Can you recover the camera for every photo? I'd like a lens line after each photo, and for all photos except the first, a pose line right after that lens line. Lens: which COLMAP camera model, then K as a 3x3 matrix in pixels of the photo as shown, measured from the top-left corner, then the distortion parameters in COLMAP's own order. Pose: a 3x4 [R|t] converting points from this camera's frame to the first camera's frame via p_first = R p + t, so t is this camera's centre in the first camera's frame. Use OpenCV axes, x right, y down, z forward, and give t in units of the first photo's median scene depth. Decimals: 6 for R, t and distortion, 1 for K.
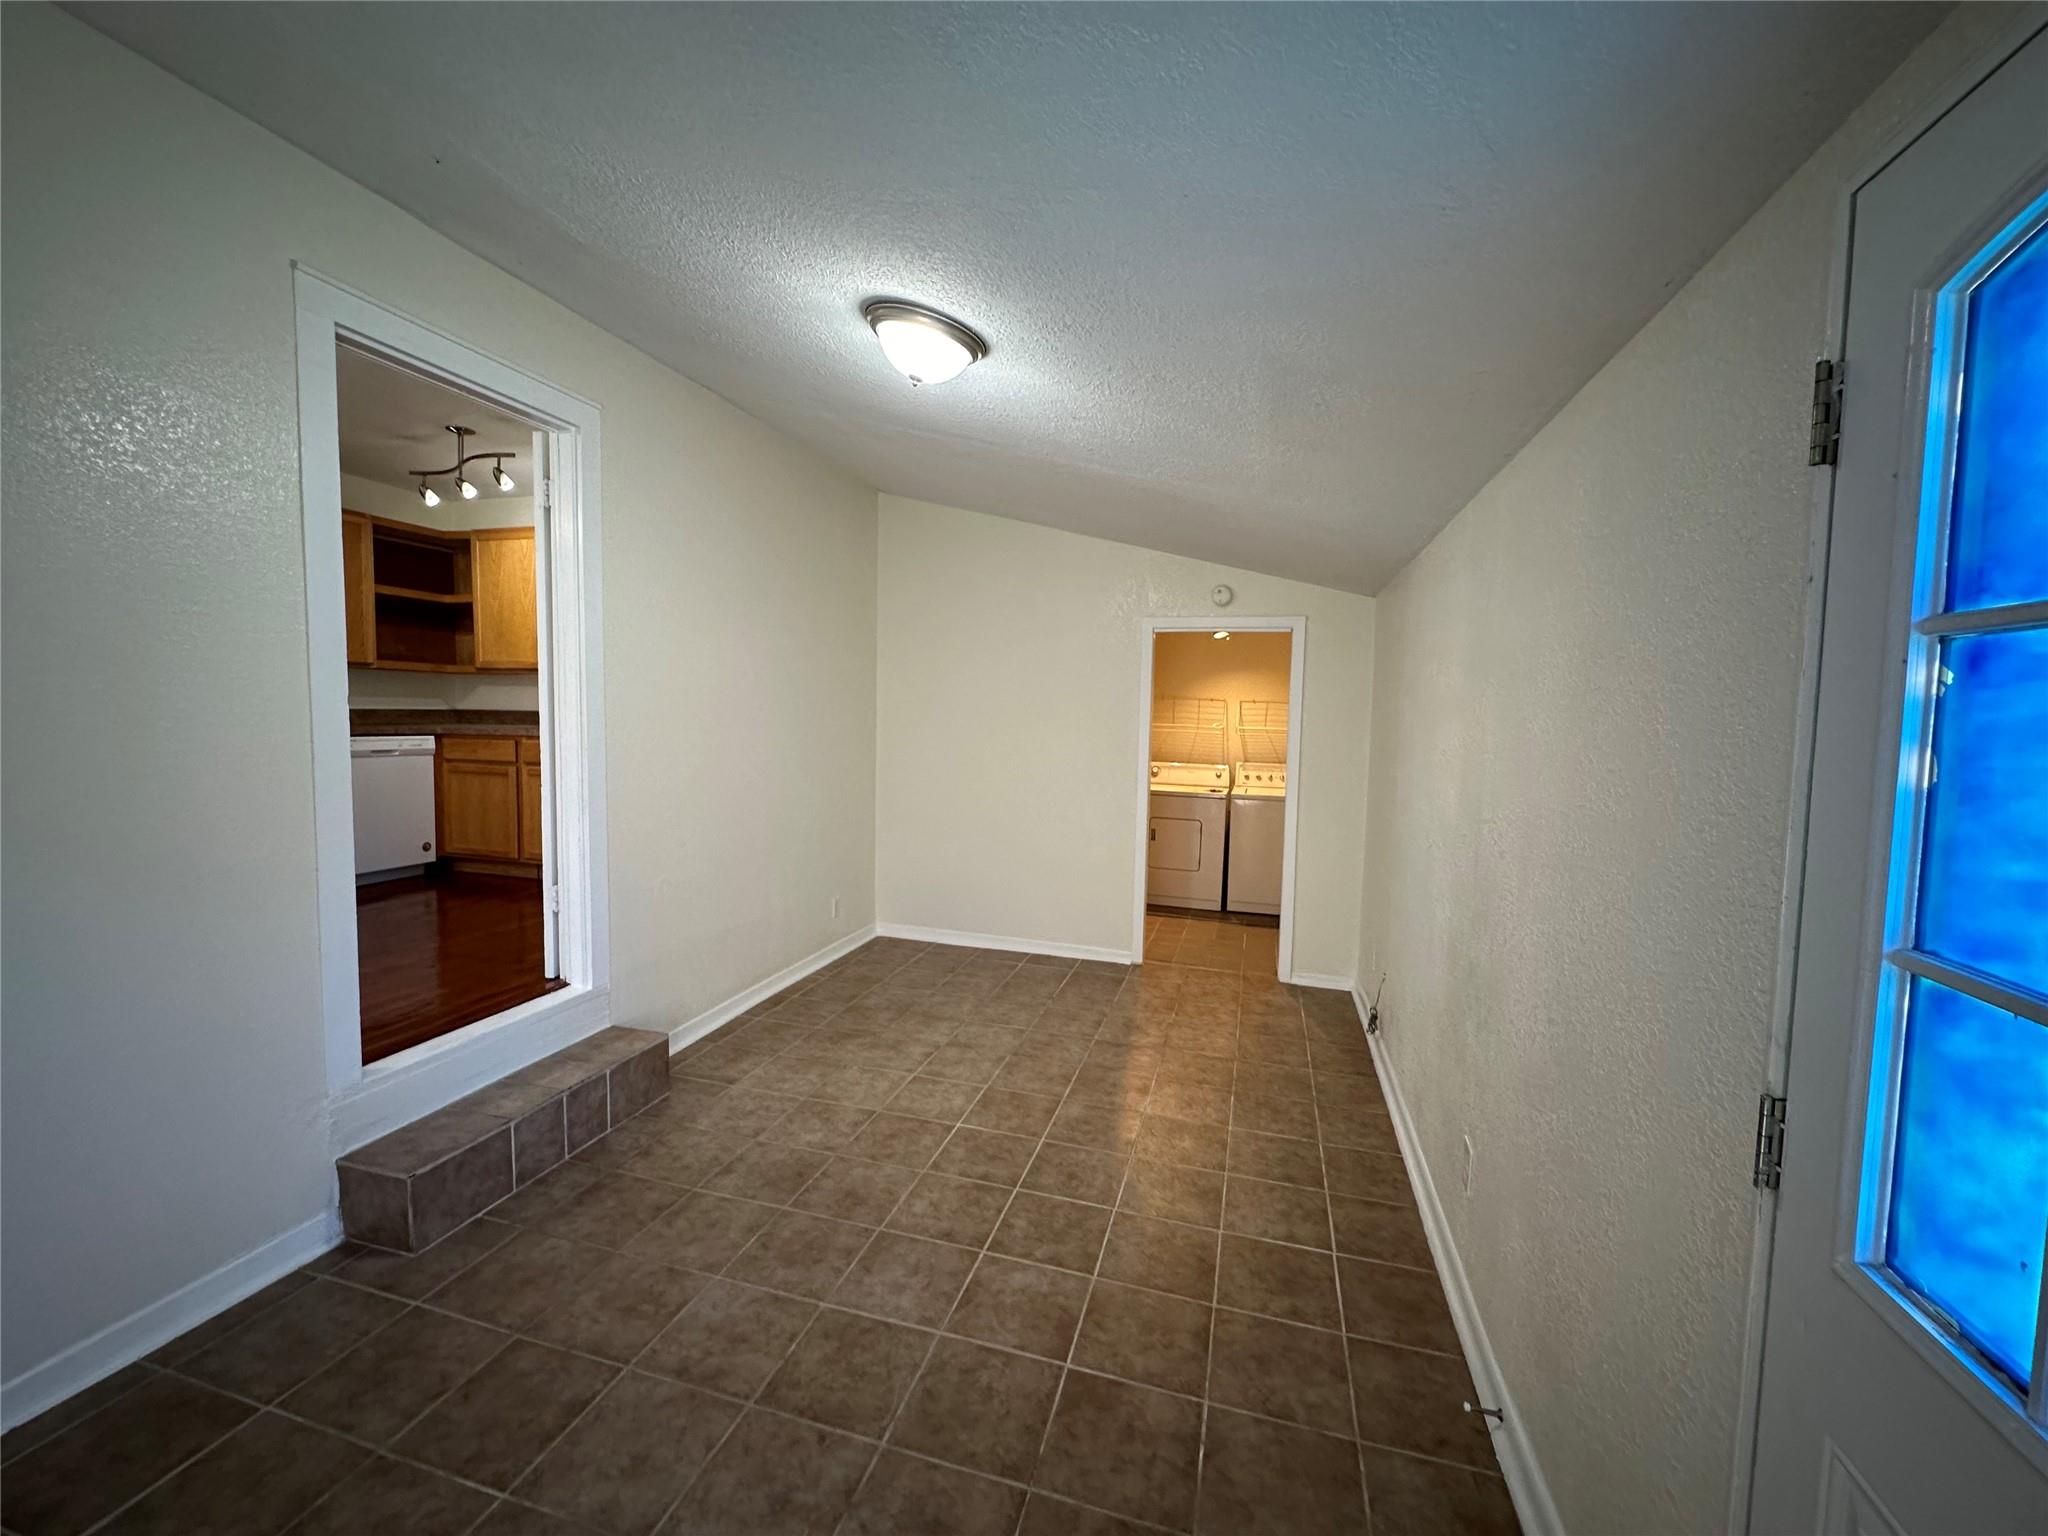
lens RADIAL K [[807.2, 0, 1024.0], [0, 807.2, 768.0], [0, 0, 1]] dist [0.000886, -0.000031]
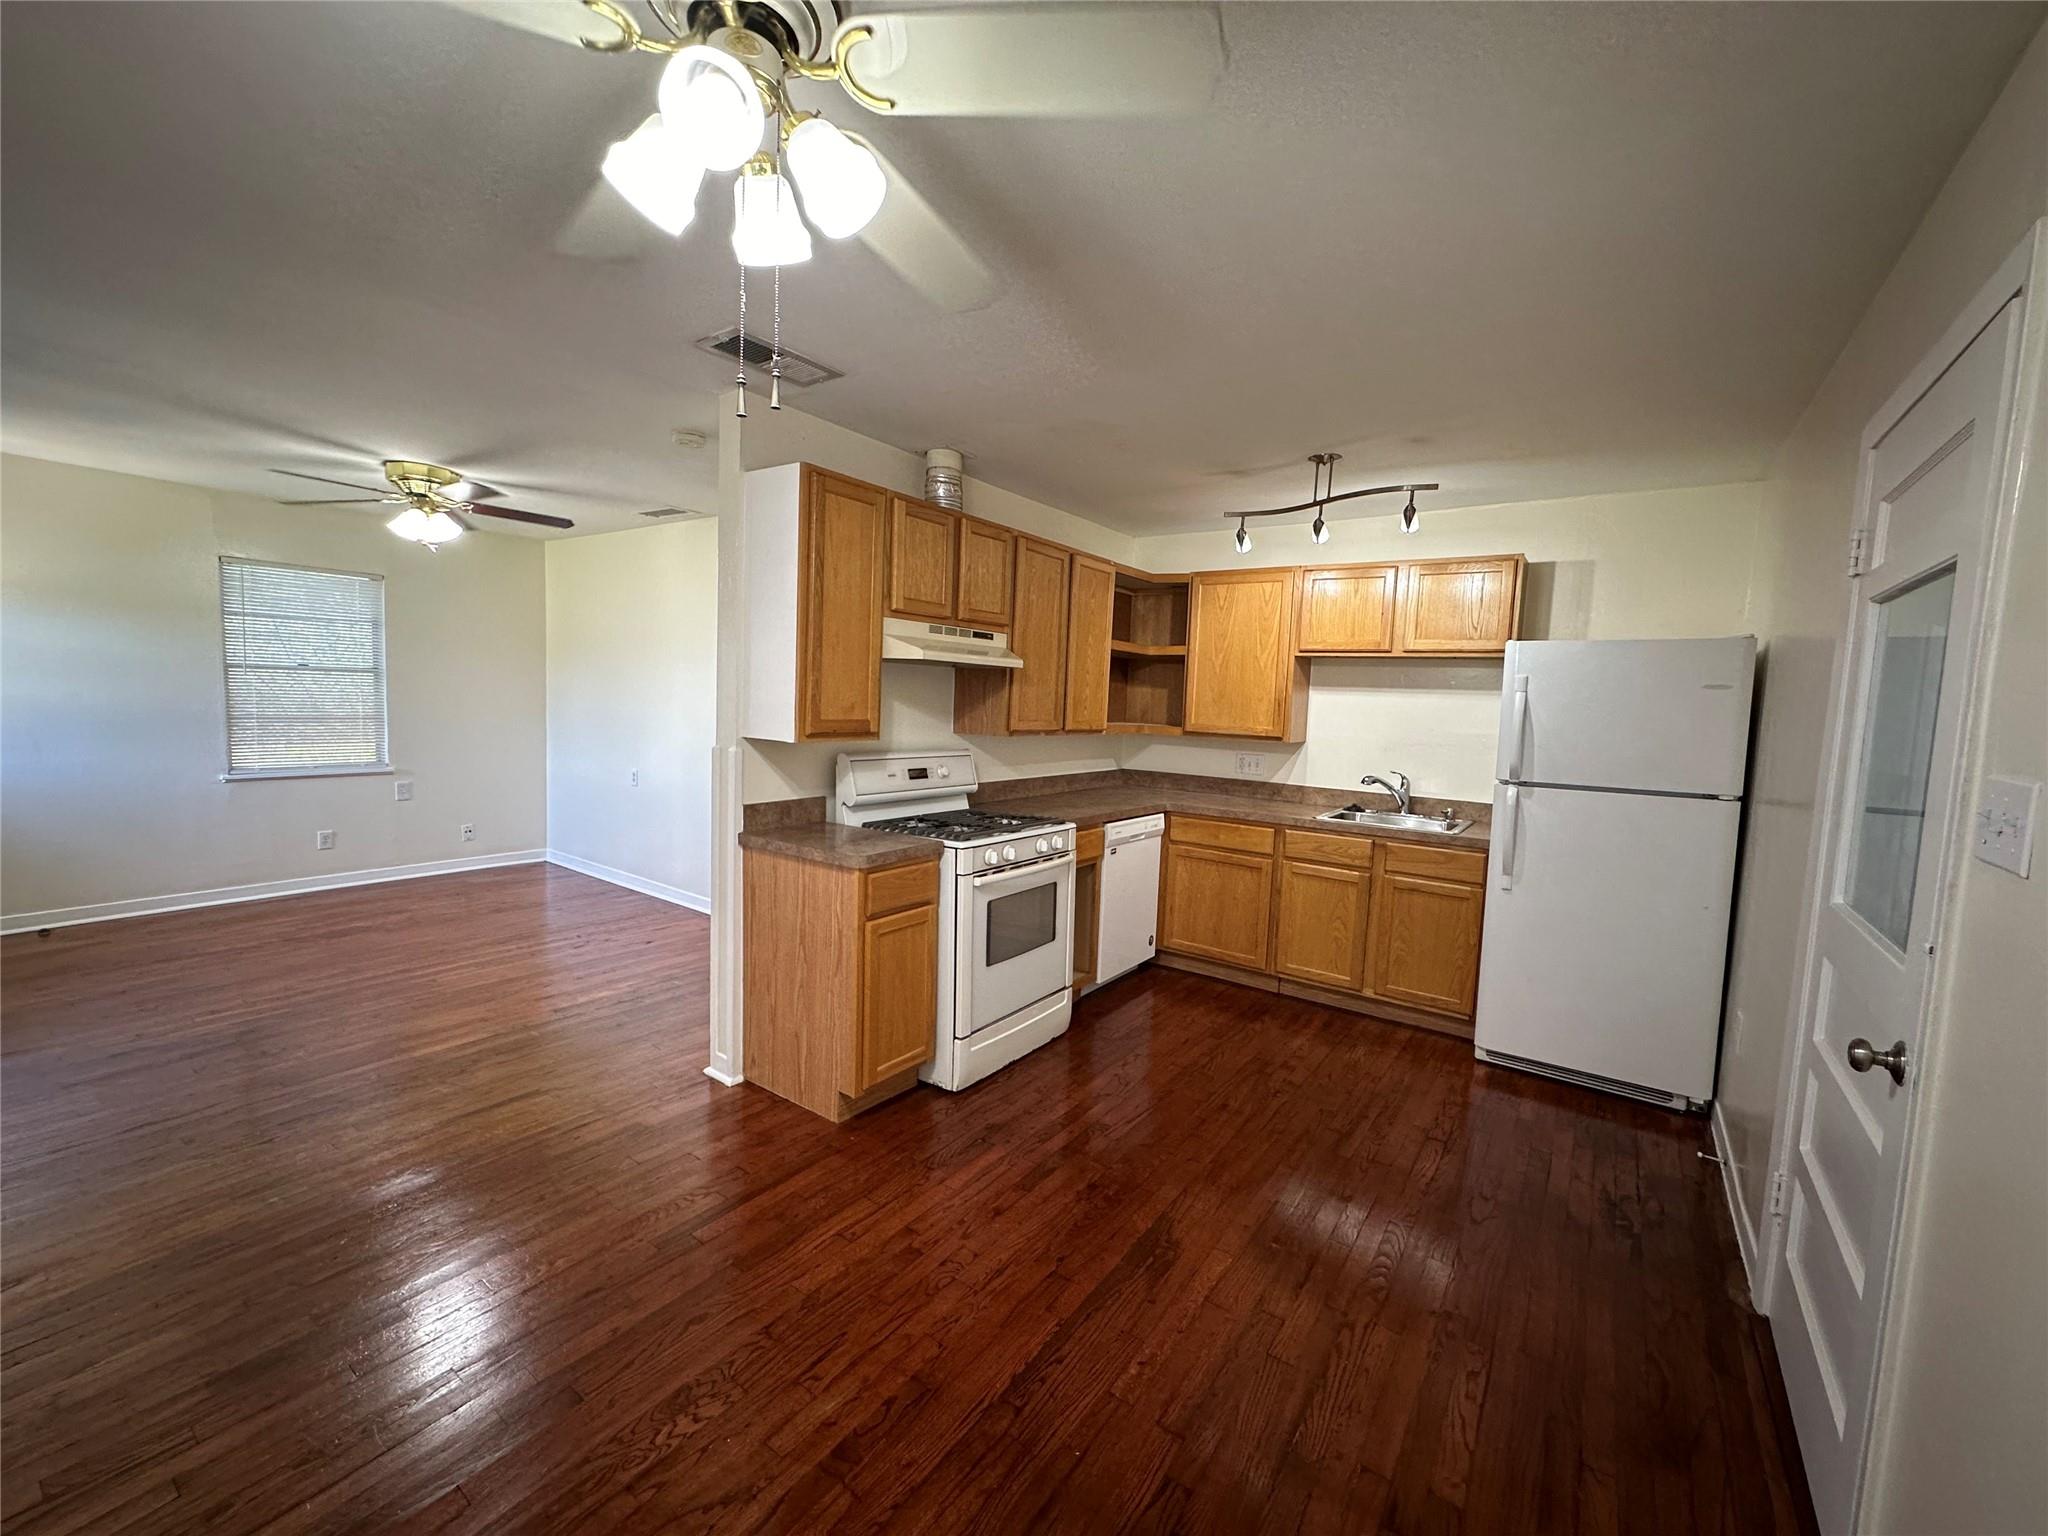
lens RADIAL K [[807.2, 0, 1024.0], [0, 807.2, 768.0], [0, 0, 1]] dist [0.000886, -0.000031]
pose [[0.952867, 0.045382, -0.299973, -0.613172], [-0.042477, 0.998966, 0.016202, -0.096103], [0.300399, -0.002696, 0.953810, 0.128206]]
